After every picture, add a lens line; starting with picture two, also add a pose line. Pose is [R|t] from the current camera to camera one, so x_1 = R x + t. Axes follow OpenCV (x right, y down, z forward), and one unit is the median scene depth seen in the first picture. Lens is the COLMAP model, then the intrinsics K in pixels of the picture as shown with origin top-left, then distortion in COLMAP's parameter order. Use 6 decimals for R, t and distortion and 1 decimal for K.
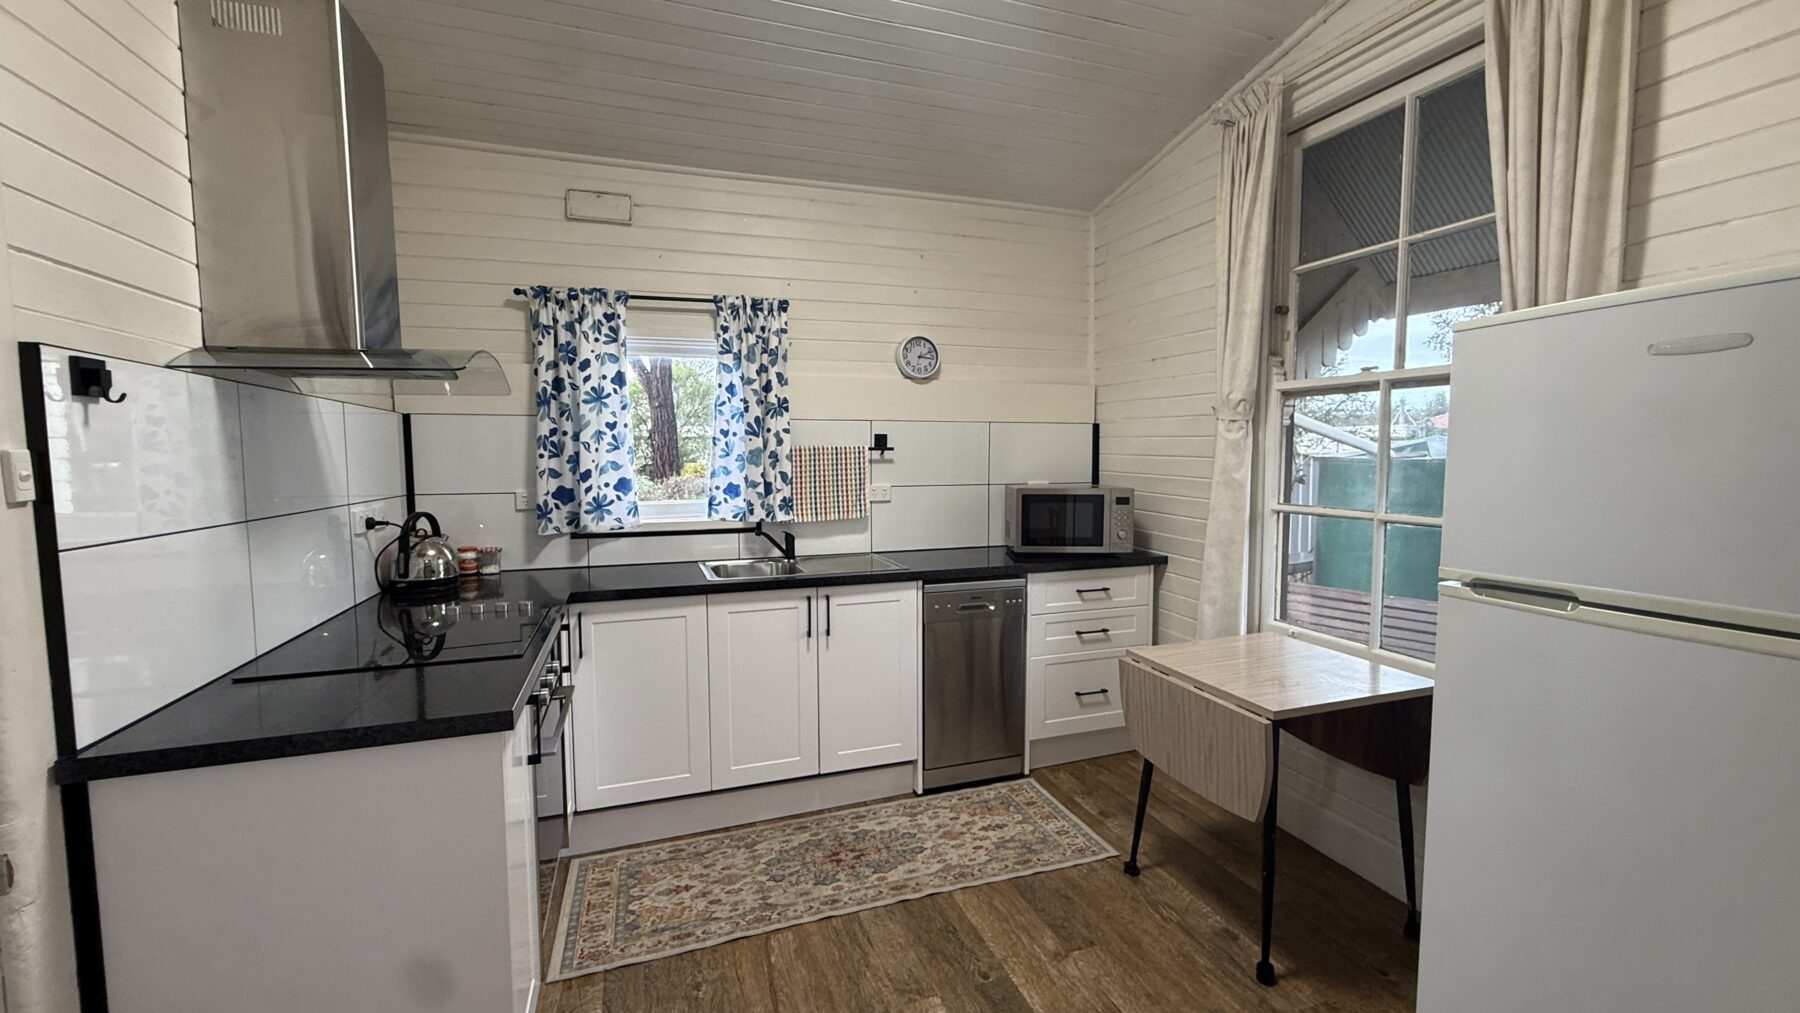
lens RADIAL K [[712.4, 0, 897.1], [0, 712.4, 509.3], [0, 0, 1]] dist [-0.001671, 0.000010]
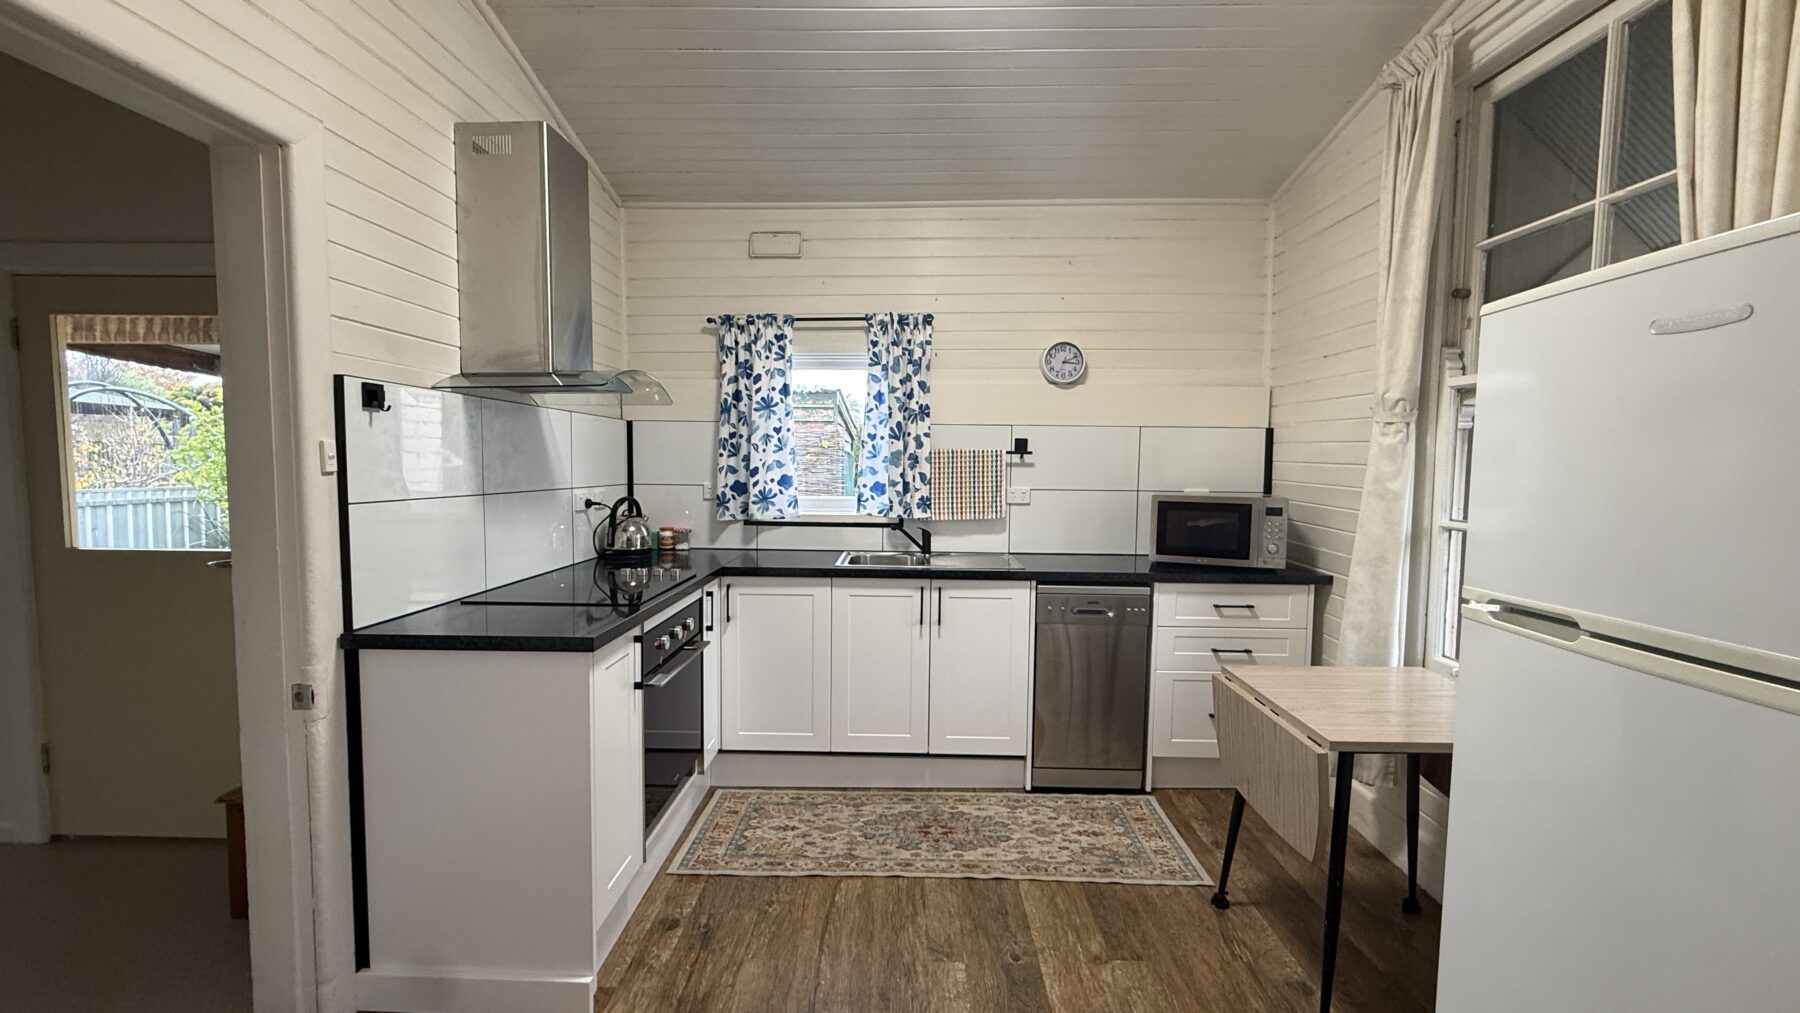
lens RADIAL K [[712.4, 0, 896.6], [0, 712.4, 509.6], [0, 0, 1]] dist [-0.001671, 0.000010]
pose [[0.937110, 0.037868, -0.346975, 0.211015], [-0.041643, 0.999127, -0.003428, 0.010146], [0.346542, 0.017661, 0.937868, -0.031457]]
